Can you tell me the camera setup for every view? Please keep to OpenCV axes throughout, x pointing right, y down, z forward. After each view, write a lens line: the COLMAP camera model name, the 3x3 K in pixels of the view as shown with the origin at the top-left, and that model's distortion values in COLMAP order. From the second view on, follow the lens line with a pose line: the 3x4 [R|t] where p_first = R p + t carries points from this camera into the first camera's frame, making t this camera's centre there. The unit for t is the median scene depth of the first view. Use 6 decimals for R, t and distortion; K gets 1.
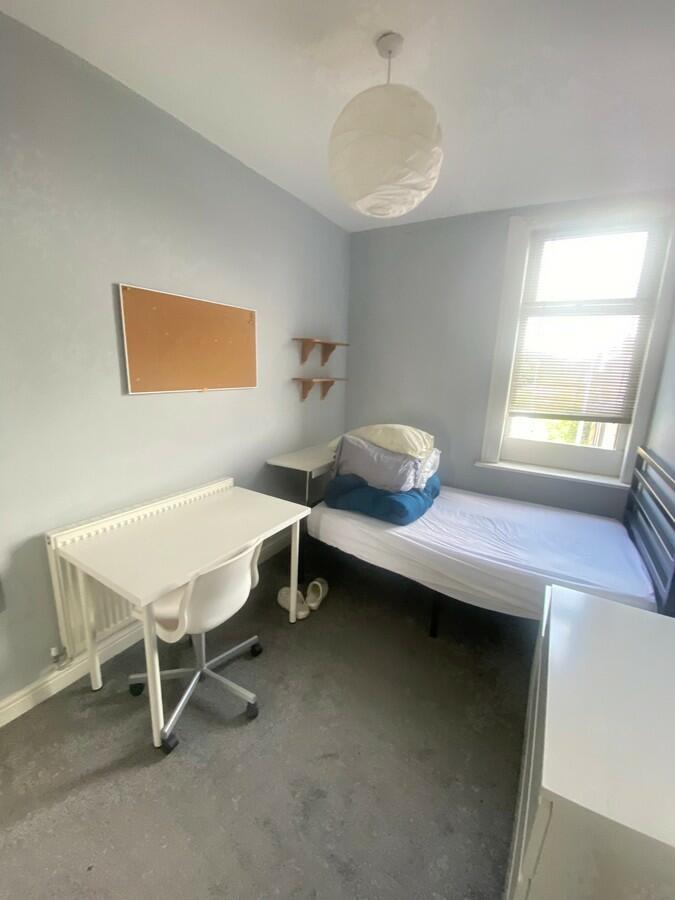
lens RADIAL K [[363.1, 0, 338.5], [0, 363.1, 442.6], [0, 0, 1]] dist [0.050410, -0.042035]
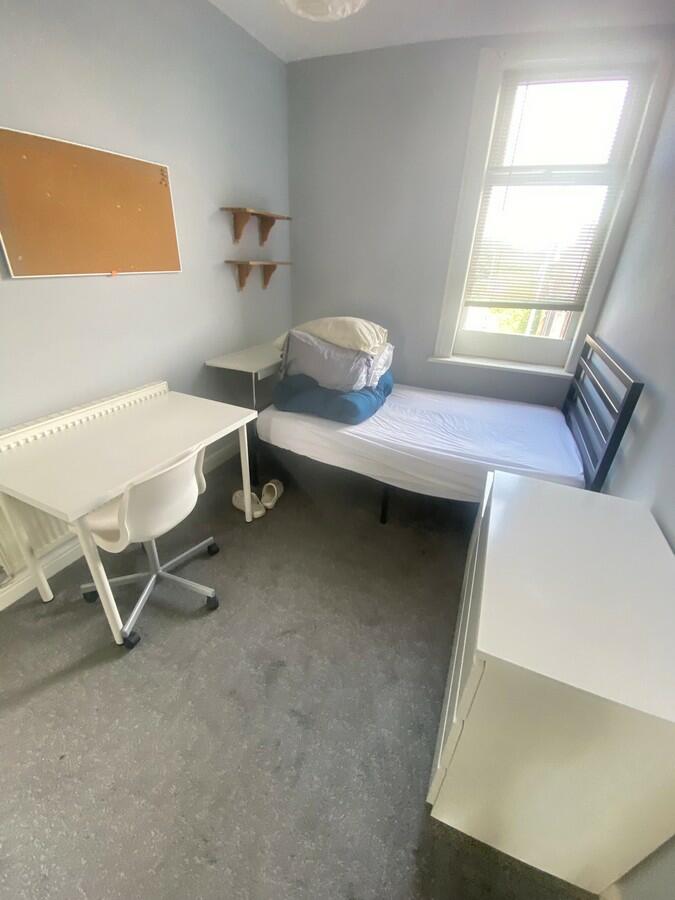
lens RADIAL K [[363.1, 0, 338.5], [0, 363.1, 442.6], [0, 0, 1]] dist [0.050410, -0.042035]
pose [[0.992362, -0.054362, 0.110733, 0.020166], [0.023917, 0.965418, 0.259609, 0.017918], [-0.121016, -0.254978, 0.959344, 0.048917]]
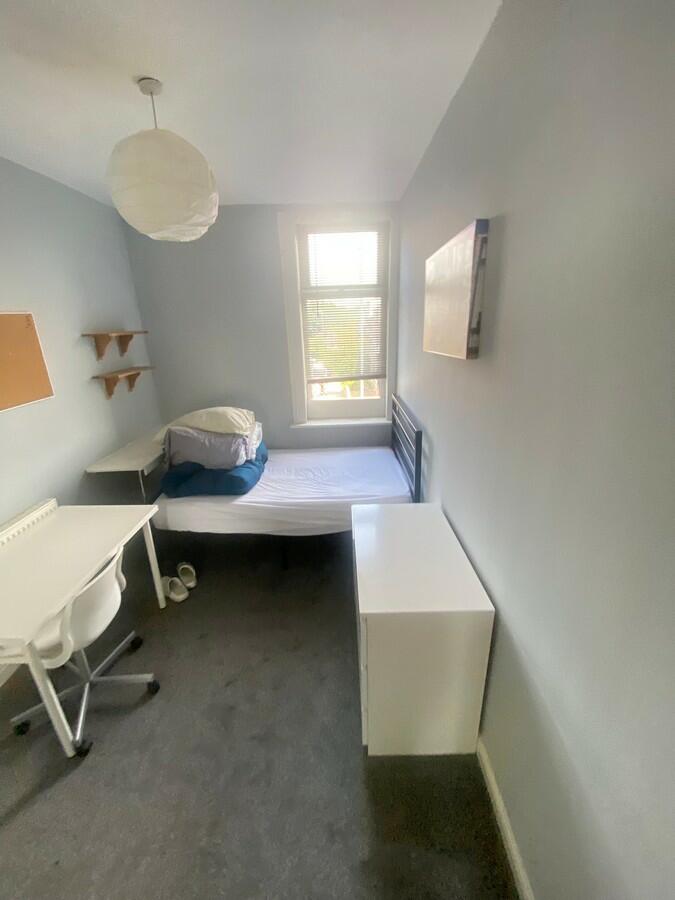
lens RADIAL K [[363.1, 0, 338.5], [0, 363.1, 442.6], [0, 0, 1]] dist [0.050410, -0.042035]
pose [[0.861437, -0.224283, 0.455657, -0.060027], [0.170025, 0.972790, 0.157387, -0.065942], [-0.478558, -0.058106, 0.876131, -0.161805]]
